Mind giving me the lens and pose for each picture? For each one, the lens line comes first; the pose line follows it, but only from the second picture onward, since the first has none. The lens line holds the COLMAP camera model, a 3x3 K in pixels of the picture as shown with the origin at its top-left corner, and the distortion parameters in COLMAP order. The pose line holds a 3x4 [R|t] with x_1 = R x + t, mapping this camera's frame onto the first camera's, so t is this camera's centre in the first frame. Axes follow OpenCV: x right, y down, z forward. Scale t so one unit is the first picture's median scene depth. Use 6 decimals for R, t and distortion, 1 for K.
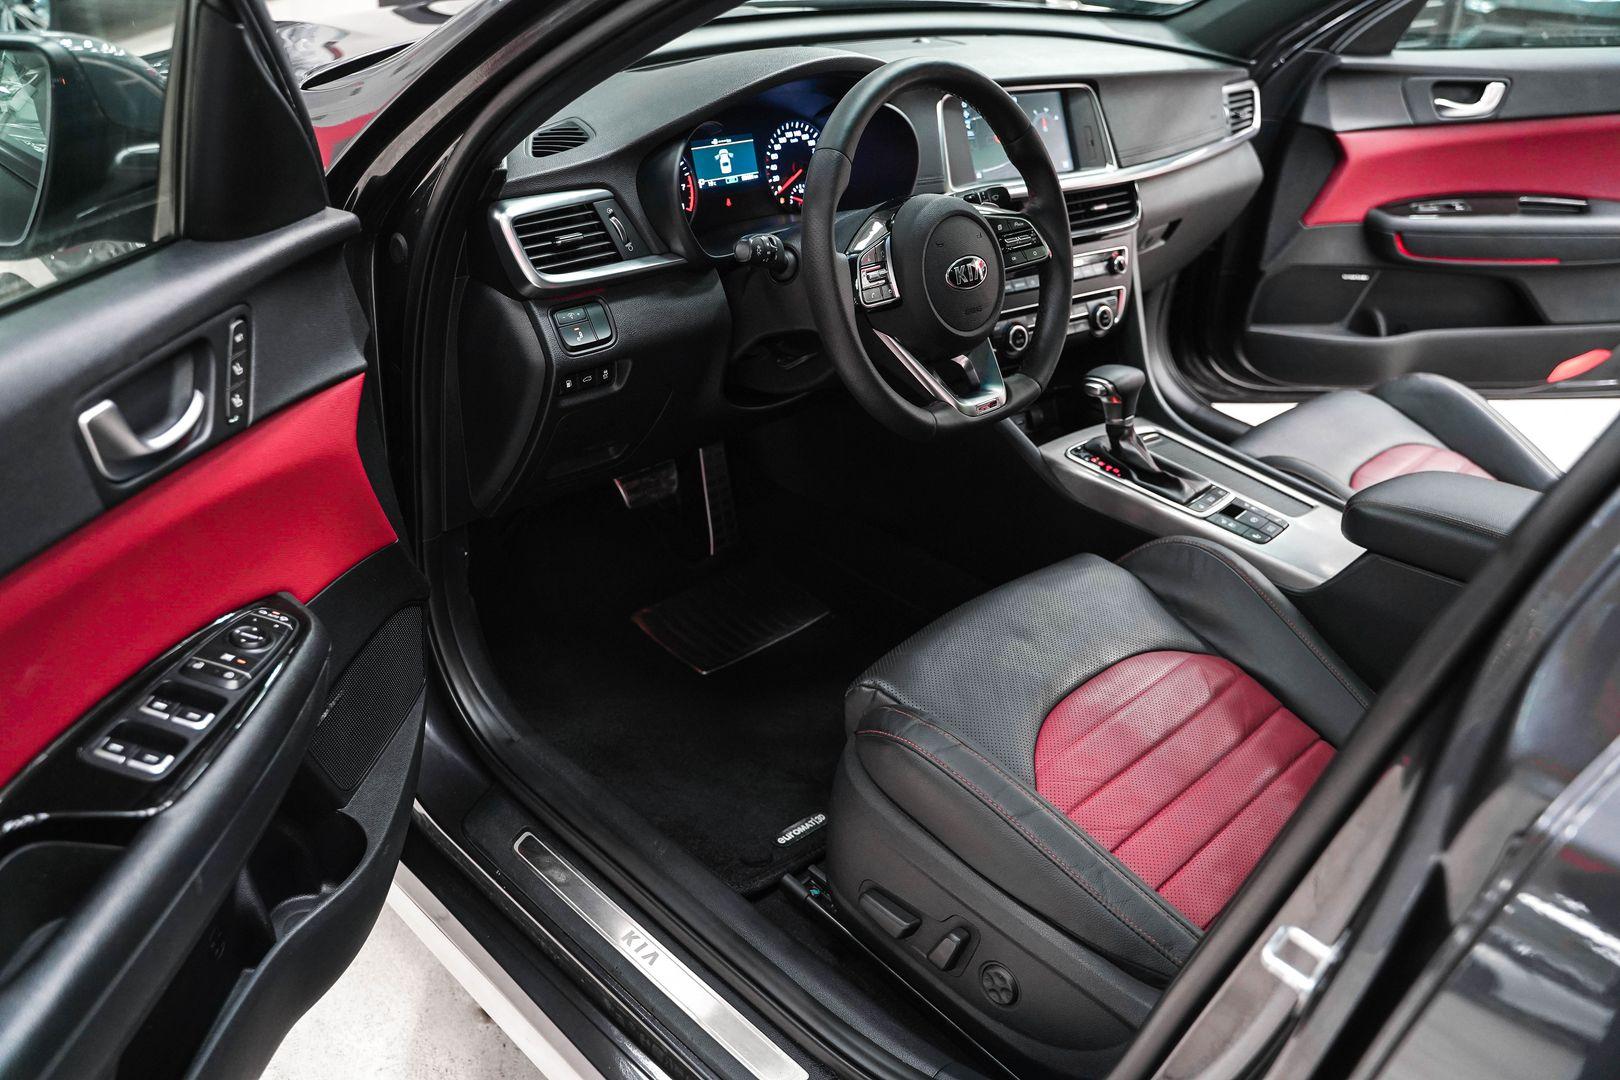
lens RADIAL K [[1304.1, 0, 810.0], [0, 1304.1, 540.0], [0, 0, 1]] dist [-0.120838, 0.087535]
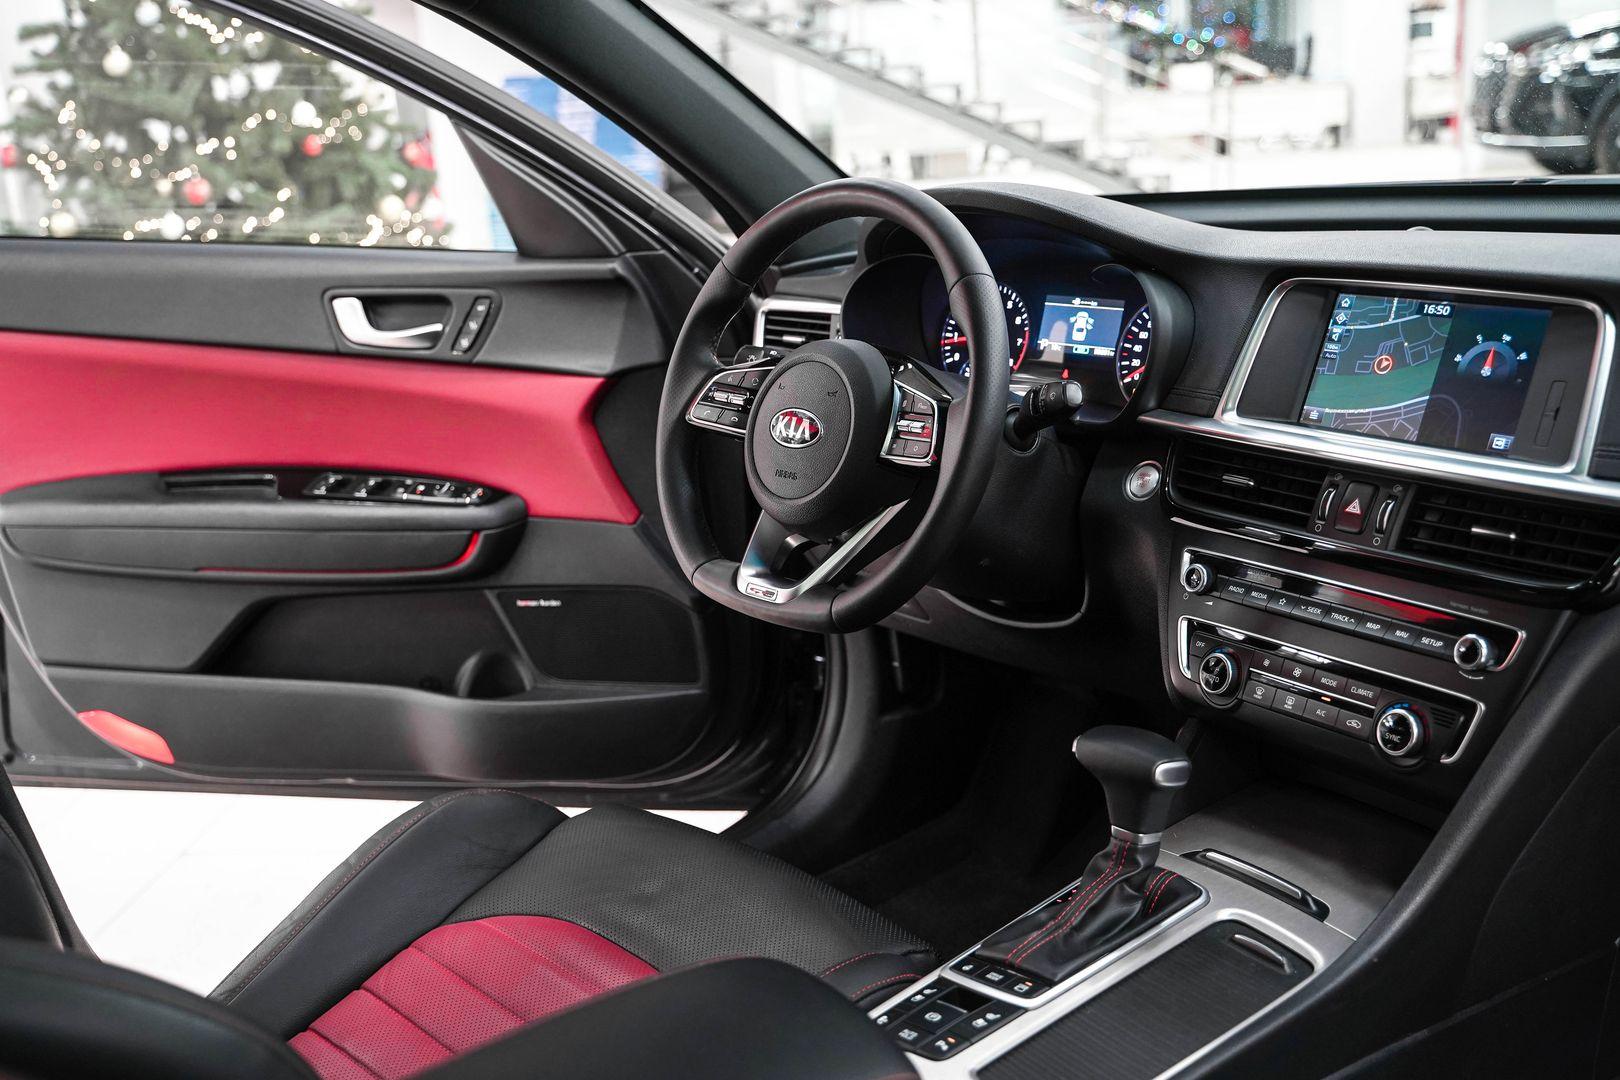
lens RADIAL K [[1710.3, 0, 814.1], [0, 1710.3, 518.8], [0, 0, 1]] dist [-0.051942, 0.104348]
pose [[-0.056050, 0.186616, -0.980833, 0.978843], [-0.438799, 0.877813, 0.192091, -0.303968], [0.896835, 0.441156, 0.032685, 0.822727]]
